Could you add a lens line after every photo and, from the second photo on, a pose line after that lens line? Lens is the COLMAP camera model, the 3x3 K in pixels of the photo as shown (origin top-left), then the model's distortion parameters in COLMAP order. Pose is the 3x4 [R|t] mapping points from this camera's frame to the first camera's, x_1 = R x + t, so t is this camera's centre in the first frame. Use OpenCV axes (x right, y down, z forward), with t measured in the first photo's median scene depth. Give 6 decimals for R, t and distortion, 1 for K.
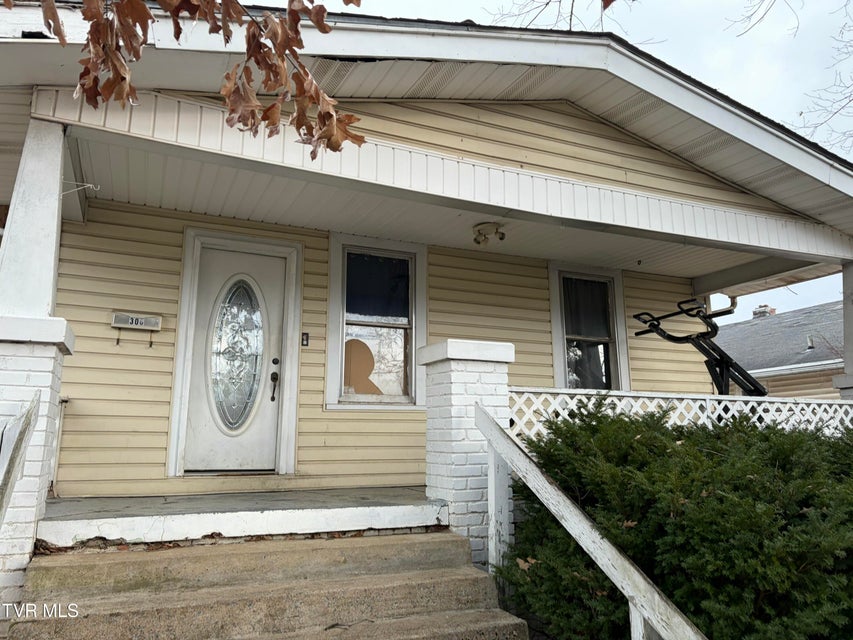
lens RADIAL K [[648.6, 0, 416.9], [0, 648.6, 303.6], [0, 0, 1]] dist [0.012763, 0.002022]
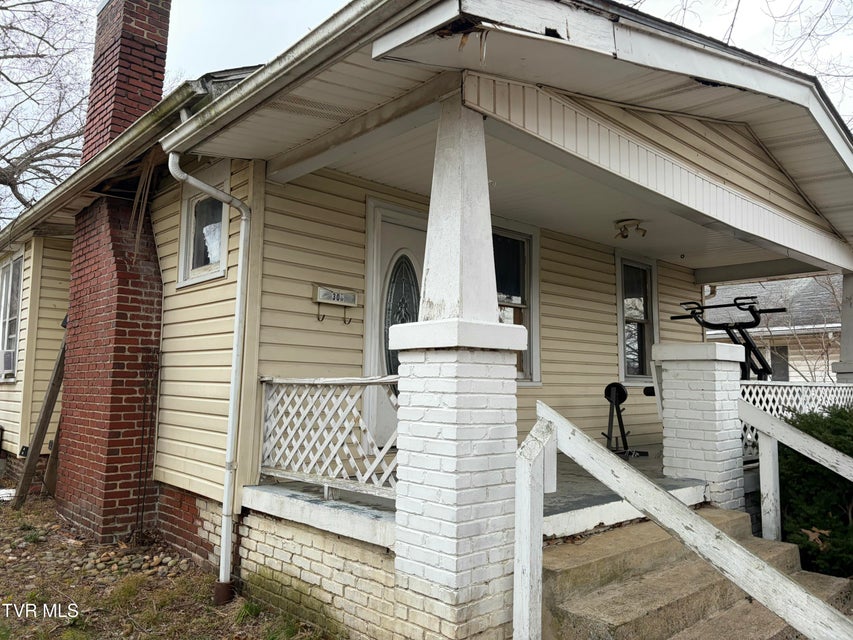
lens RADIAL K [[646.1, 0, 426.5], [0, 646.1, 320.0], [0, 0, 1]] dist [0.035621, -0.065858]
pose [[0.949212, 0.042877, 0.311703, -0.577343], [-0.078640, 0.991560, 0.103079, -0.045031], [-0.304652, -0.122356, 0.944572, 0.063950]]
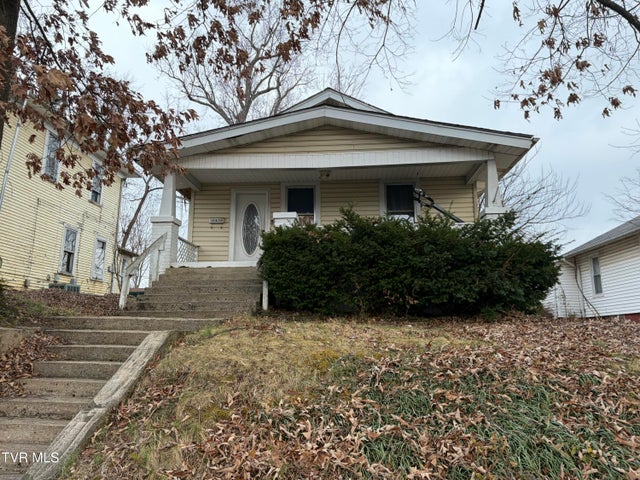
lens RADIAL K [[484.8, 0, 320.0], [0, 484.8, 240.0], [0, 0, 1]] dist [0.035621, -0.065858]
pose [[0.892151, -0.091879, -0.442296, 0.999120], [0.104886, 0.994472, 0.004981, 0.153935], [0.439393, -0.050835, 0.896855, -0.844966]]
